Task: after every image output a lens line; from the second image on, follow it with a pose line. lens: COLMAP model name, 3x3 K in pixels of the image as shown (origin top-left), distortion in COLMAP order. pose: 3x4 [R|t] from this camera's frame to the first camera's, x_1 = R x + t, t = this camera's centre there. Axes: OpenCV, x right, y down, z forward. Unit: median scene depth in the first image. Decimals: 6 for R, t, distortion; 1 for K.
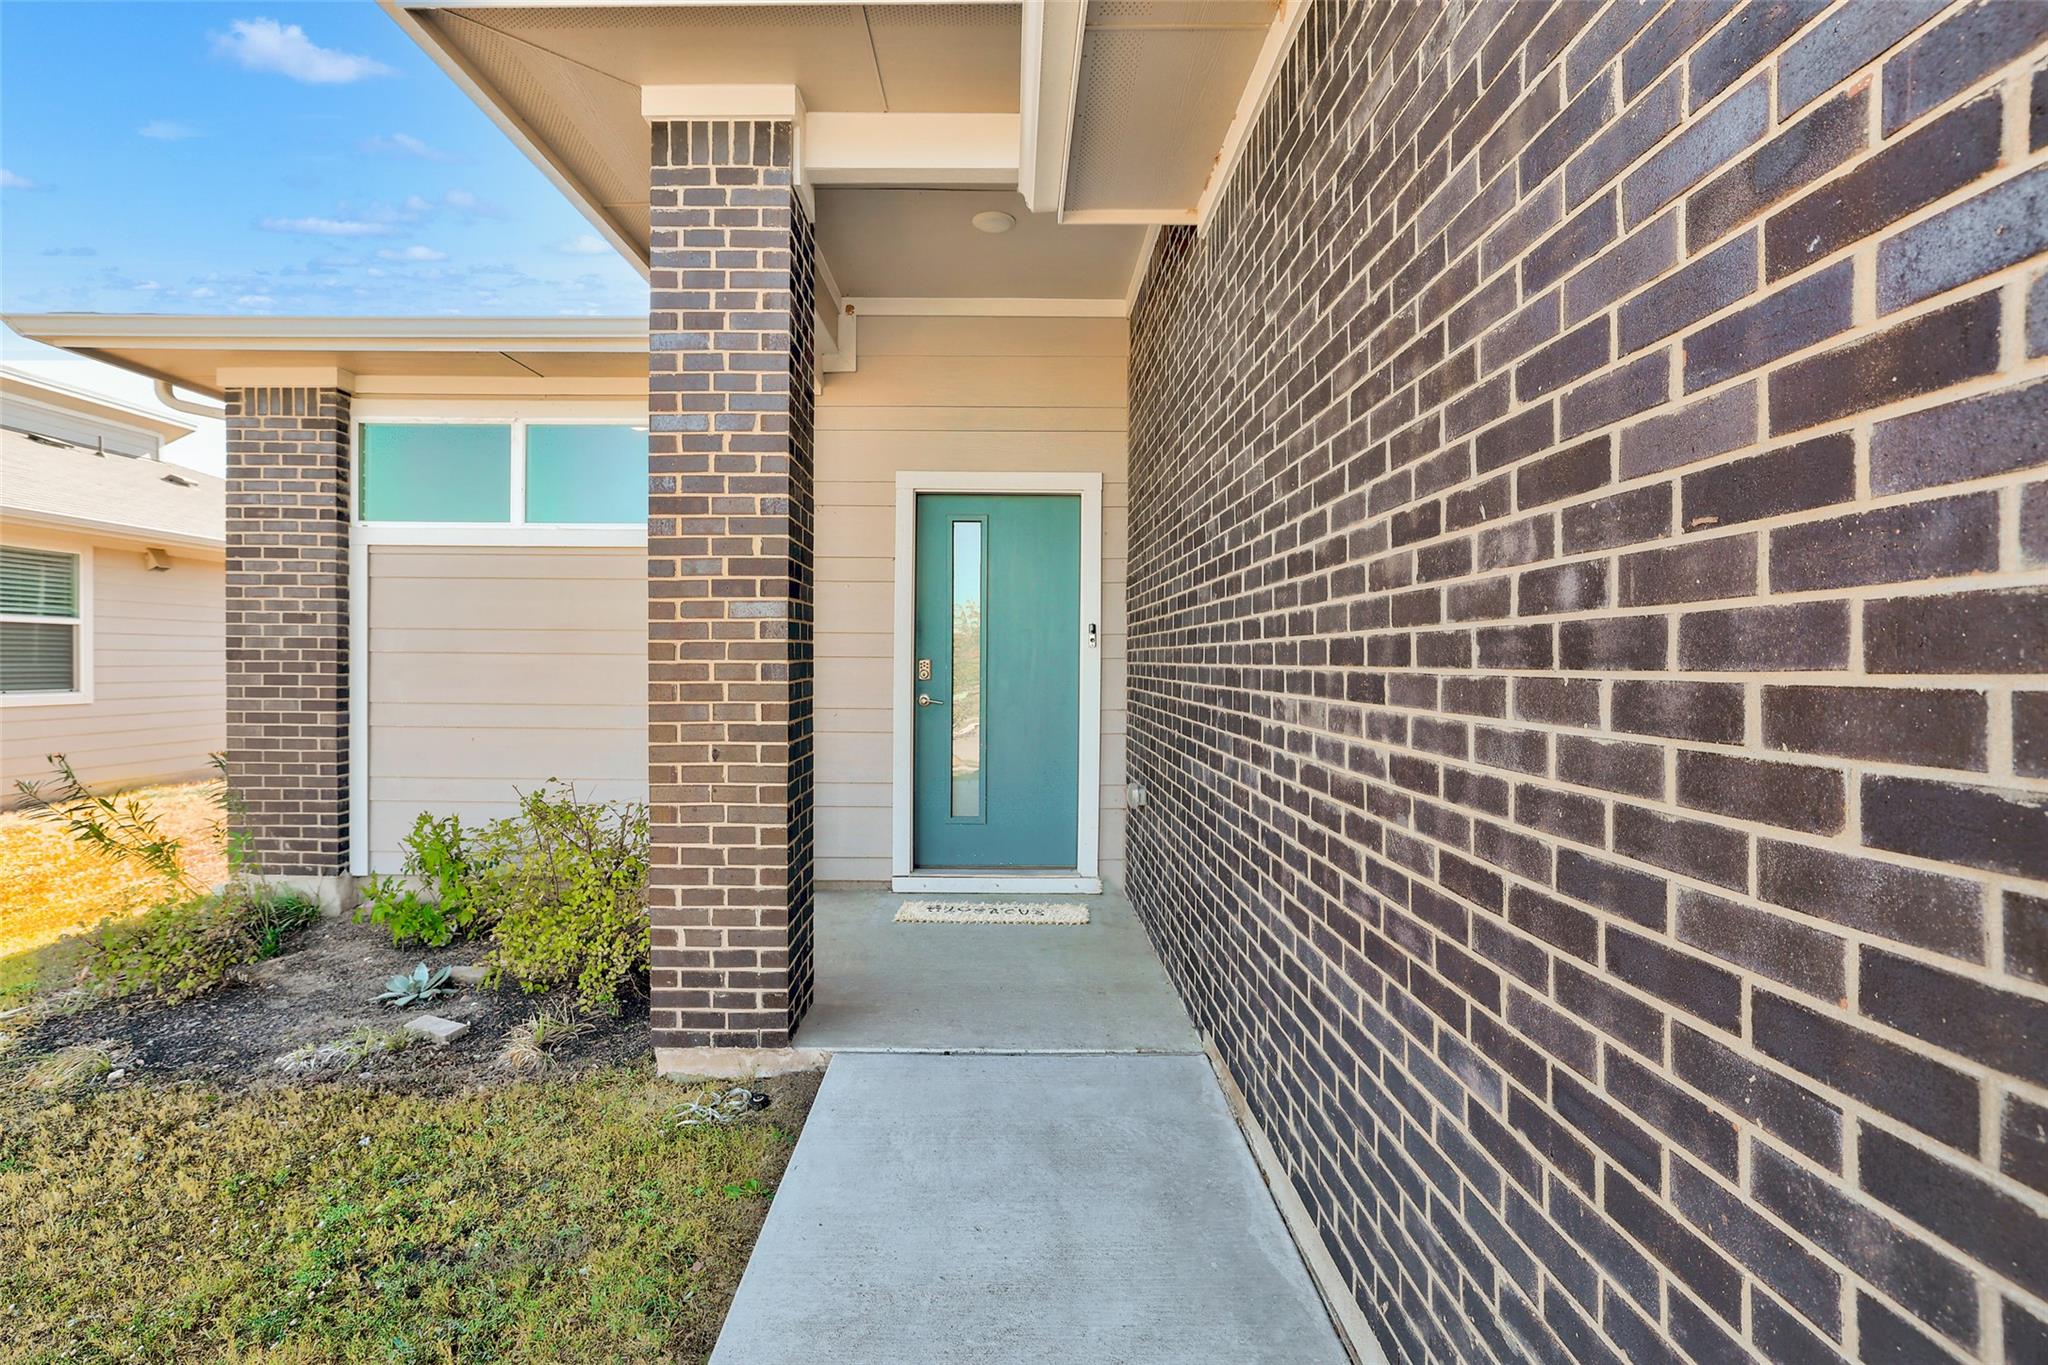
lens RADIAL K [[981.1, 0, 1024.5], [0, 981.1, 650.9], [0, 0, 1]] dist [-0.035415, 0.019941]
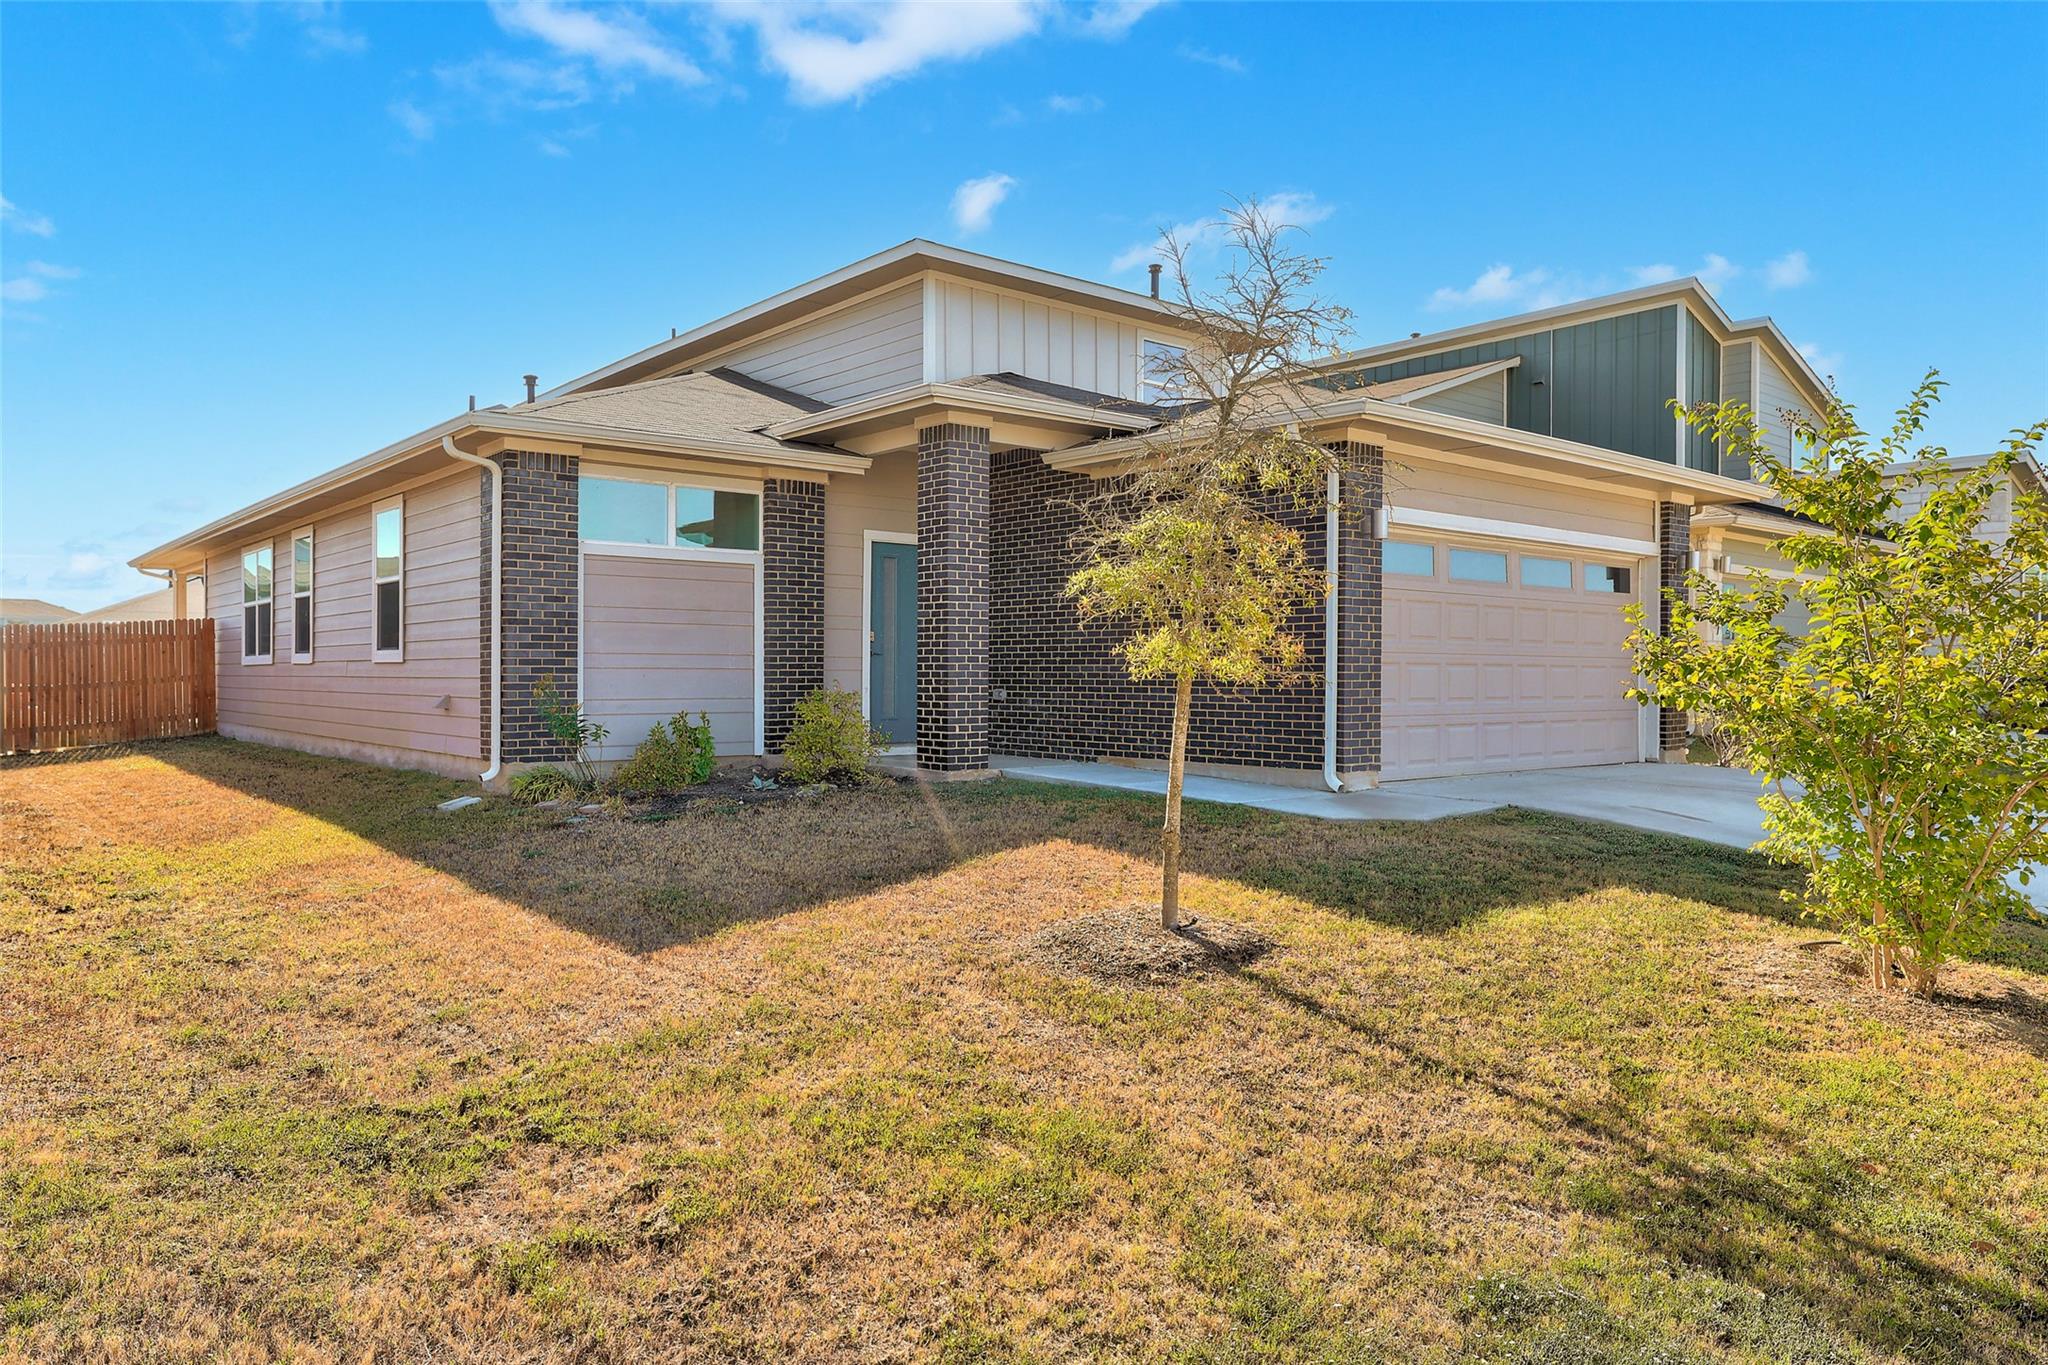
lens RADIAL K [[1355.0, 0, 1024.0], [0, 1355.0, 682.5], [0, 0, 1]] dist [-0.000203, -0.000062]
pose [[0.768623, -0.006718, 0.639666, -1.580588], [-0.001959, 0.999915, 0.012856, 0.072748], [-0.639698, -0.011134, 0.768545, -1.204589]]
